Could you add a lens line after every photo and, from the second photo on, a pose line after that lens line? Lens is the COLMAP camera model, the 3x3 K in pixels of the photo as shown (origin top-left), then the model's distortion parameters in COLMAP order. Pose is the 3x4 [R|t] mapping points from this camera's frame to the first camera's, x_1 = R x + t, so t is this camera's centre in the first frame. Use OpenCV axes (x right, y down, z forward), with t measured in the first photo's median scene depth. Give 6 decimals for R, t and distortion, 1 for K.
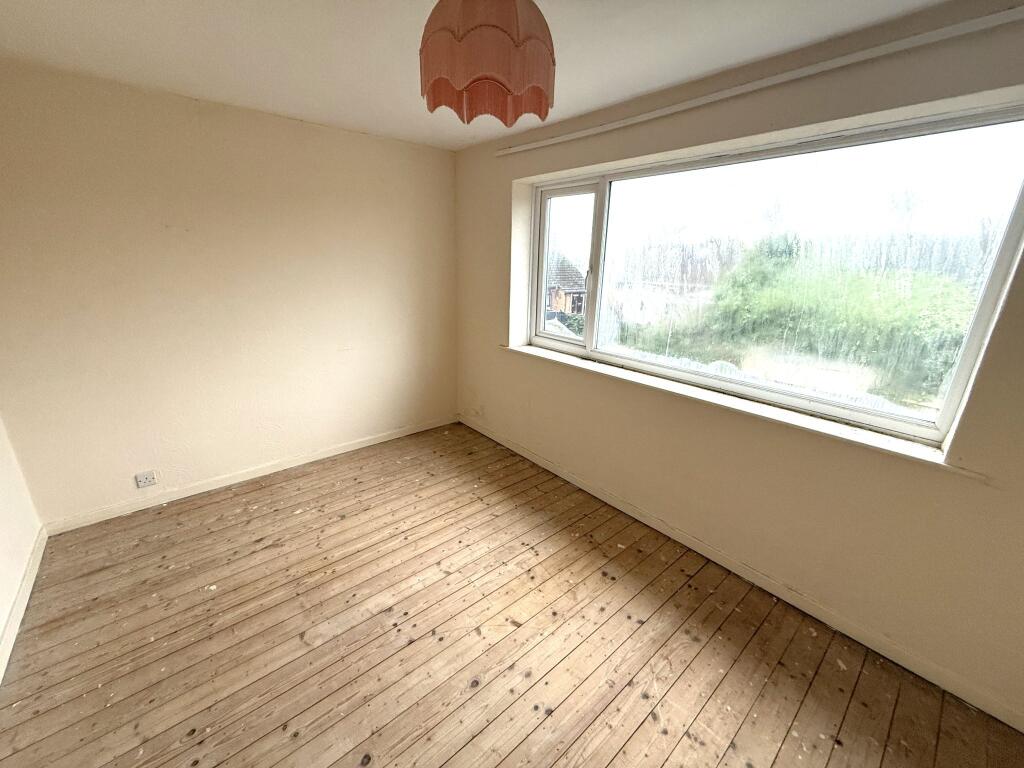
lens RADIAL K [[406.5, 0, 508.1], [0, 406.5, 384.1], [0, 0, 1]] dist [-0.001285, 0.000307]
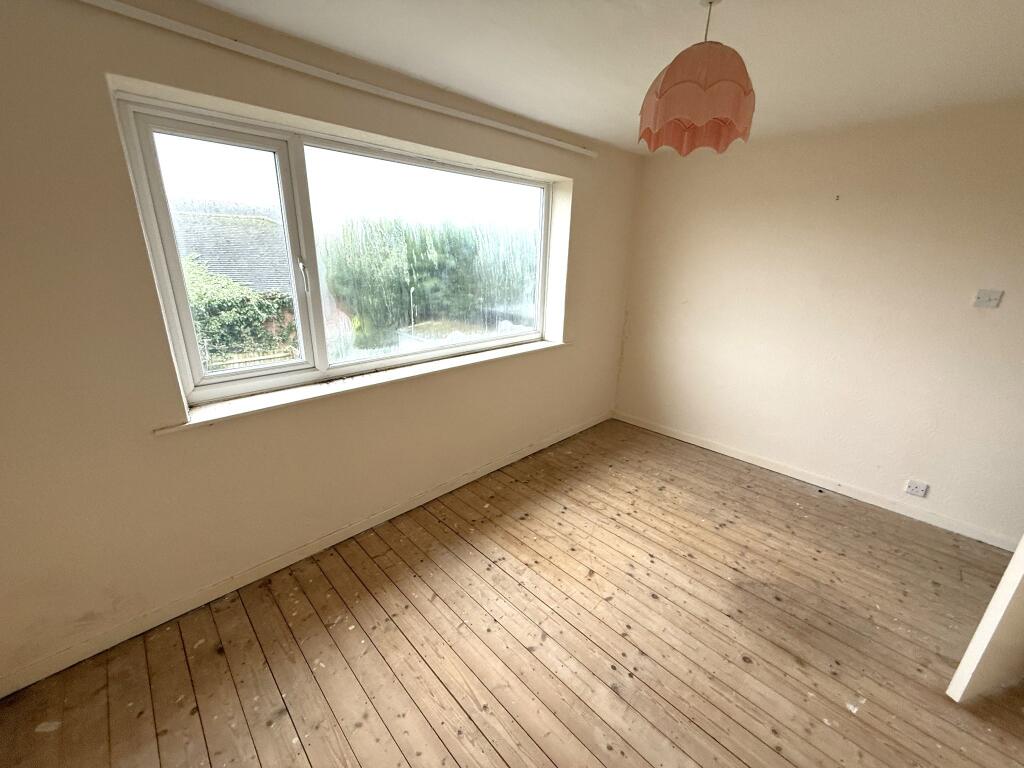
lens RADIAL K [[406.5, 0, 508.1], [0, 406.5, 384.1], [0, 0, 1]] dist [-0.001285, 0.000307]
pose [[-0.069372, -0.329007, 0.941776, -0.791615], [0.273865, 0.901498, 0.335109, -0.315412], [-0.959263, 0.281167, 0.027565, 0.941127]]
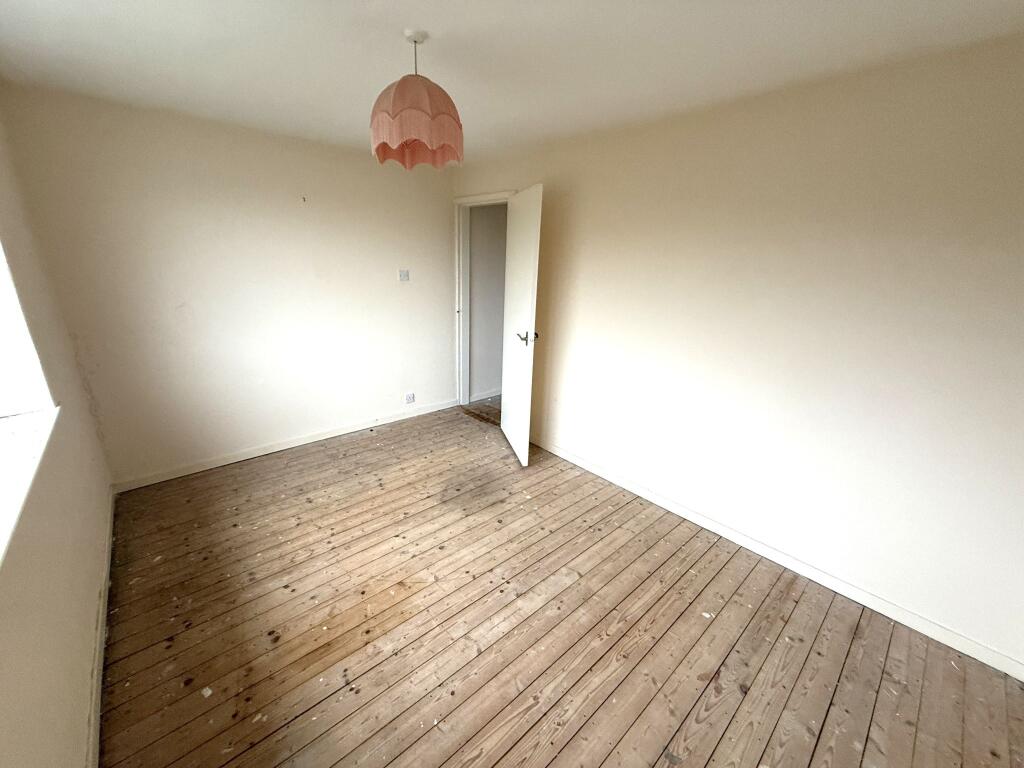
lens RADIAL K [[406.5, 0, 508.1], [0, 406.5, 384.1], [0, 0, 1]] dist [-0.001285, 0.000307]
pose [[-0.998390, -0.040830, -0.039373, -0.186459], [-0.056018, 0.818775, 0.571376, -0.474412], [0.008908, 0.572661, -0.819744, 1.451108]]
